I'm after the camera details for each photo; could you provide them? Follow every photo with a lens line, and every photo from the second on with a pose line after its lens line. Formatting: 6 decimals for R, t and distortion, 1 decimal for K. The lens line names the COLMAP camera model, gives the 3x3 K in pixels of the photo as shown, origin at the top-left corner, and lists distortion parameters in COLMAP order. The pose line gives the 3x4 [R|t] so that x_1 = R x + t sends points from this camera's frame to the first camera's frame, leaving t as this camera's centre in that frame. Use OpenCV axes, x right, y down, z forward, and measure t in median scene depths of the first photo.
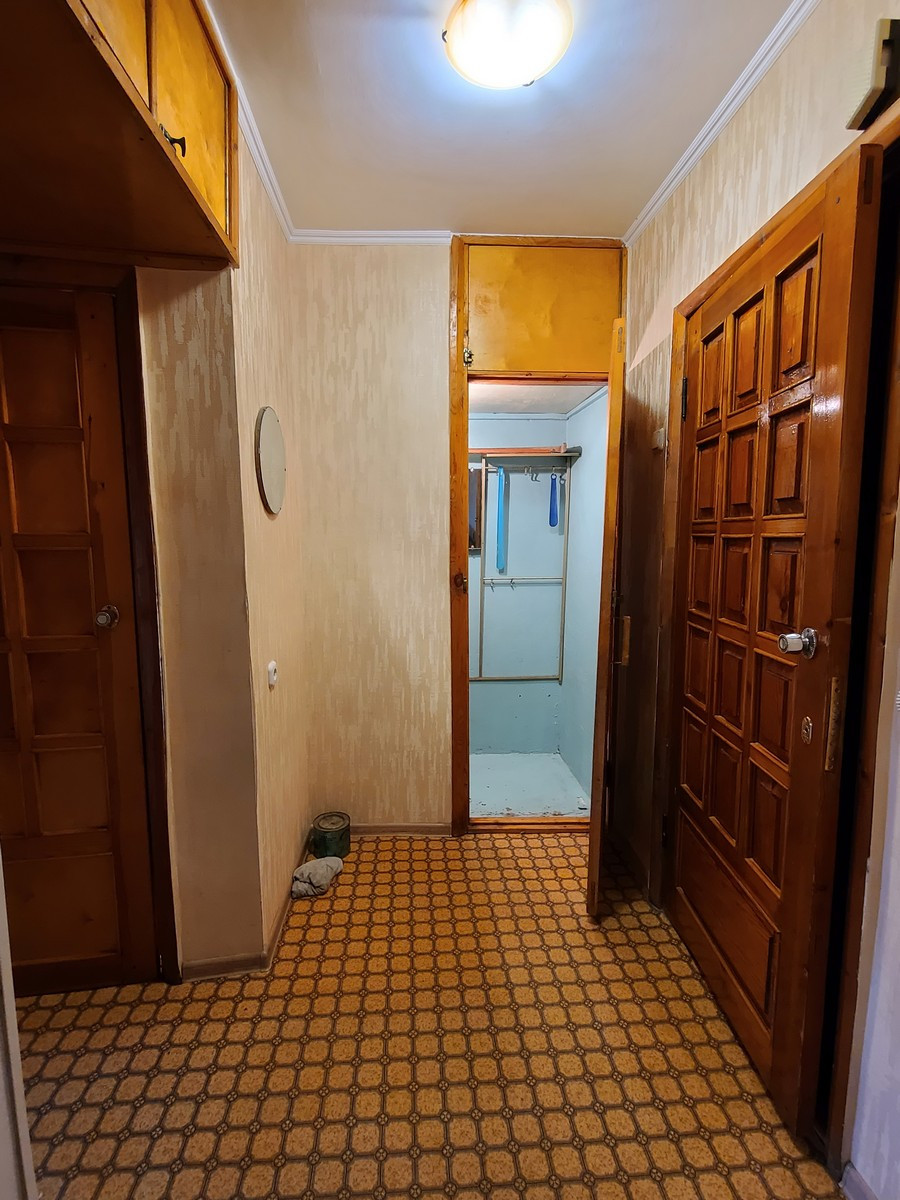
lens RADIAL K [[543.8, 0, 445.1], [0, 543.8, 596.2], [0, 0, 1]] dist [0.001701, -0.002299]
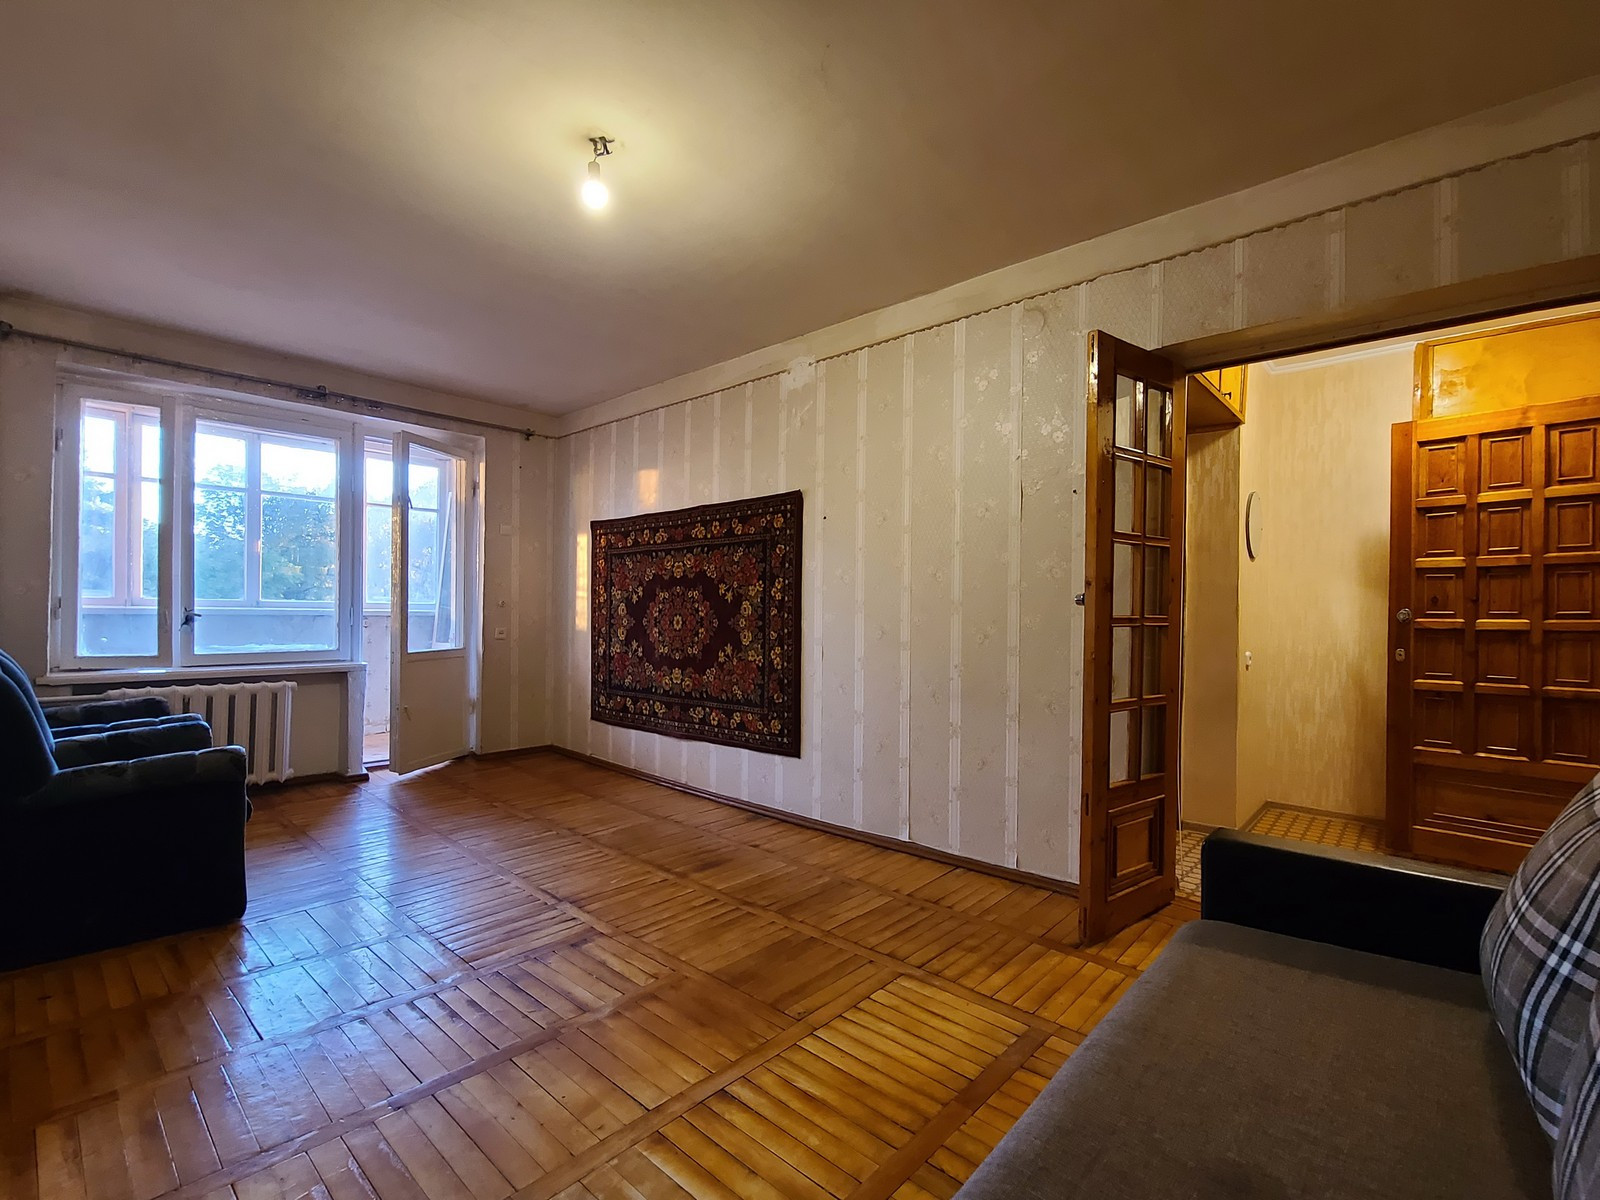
lens RADIAL K [[725.1, 0, 801.4], [0, 725.1, 609.3], [0, 0, 1]] dist [0.001701, -0.002299]
pose [[0.703990, 0.012409, -0.710102, 0.212202], [-0.093000, 0.992849, -0.074849, 0.230372], [0.704095, 0.118733, 0.700109, -1.148172]]
